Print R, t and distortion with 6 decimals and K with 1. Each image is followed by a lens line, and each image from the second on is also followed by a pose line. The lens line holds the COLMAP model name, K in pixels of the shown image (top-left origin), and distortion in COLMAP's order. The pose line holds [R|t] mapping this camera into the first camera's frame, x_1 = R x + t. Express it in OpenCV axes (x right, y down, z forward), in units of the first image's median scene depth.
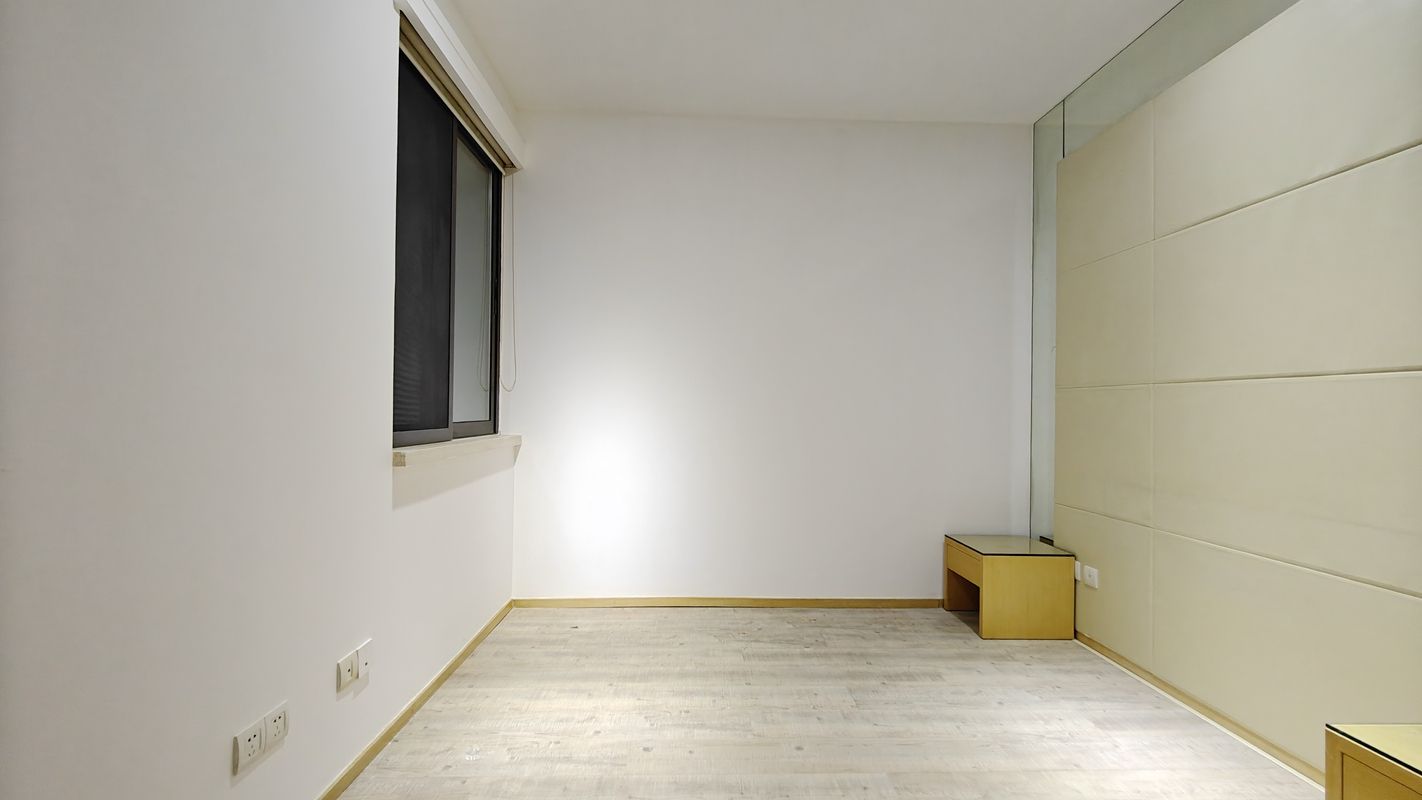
lens RADIAL K [[610.1, 0, 713.1], [0, 610.1, 404.4], [0, 0, 1]] dist [0.021592, -0.032115]
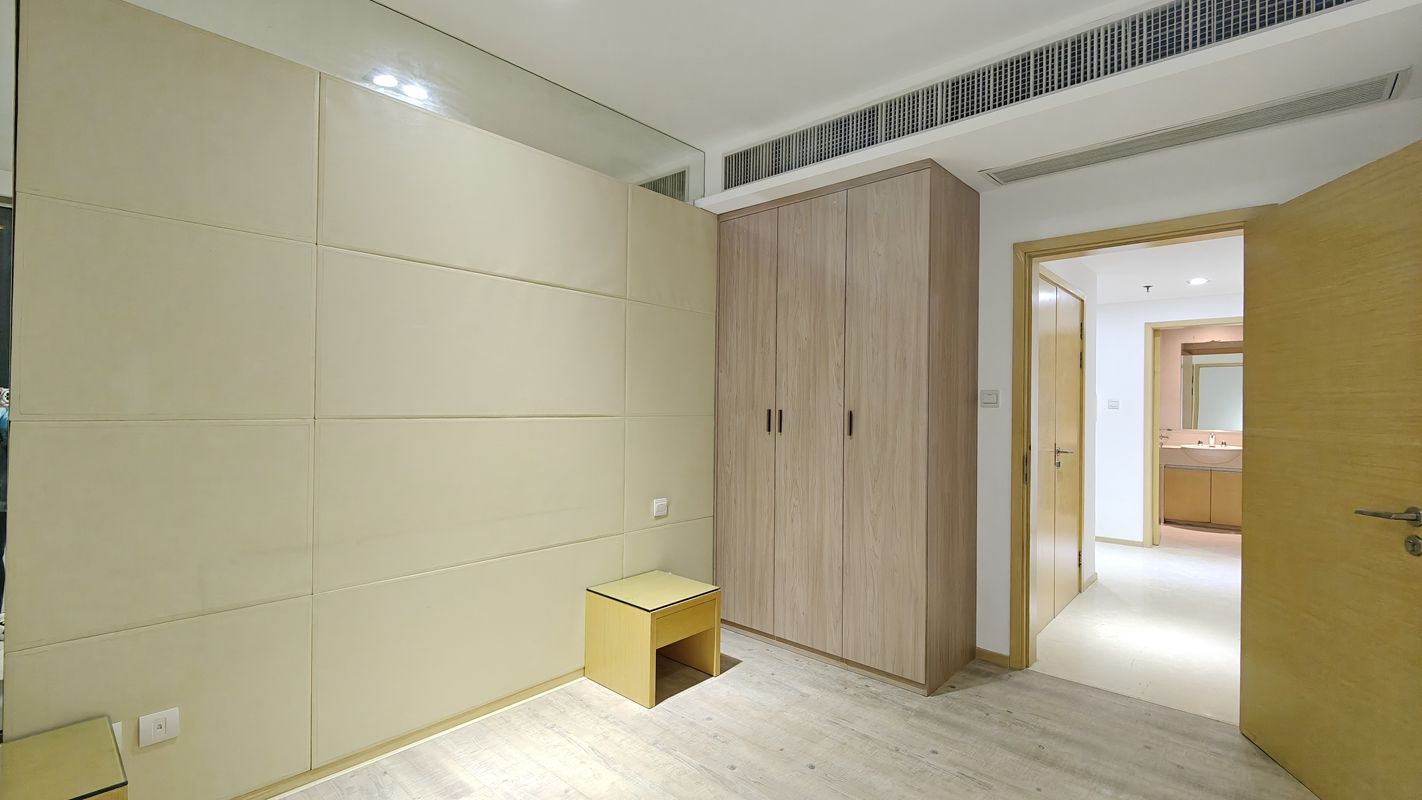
lens RADIAL K [[610.1, 0, 713.1], [0, 610.1, 404.4], [0, 0, 1]] dist [0.021592, -0.032115]
pose [[-0.730248, -0.013006, 0.683058, -0.265312], [-0.019060, 0.999817, -0.001340, -0.070505], [-0.682916, -0.013998, -0.730363, 1.397488]]
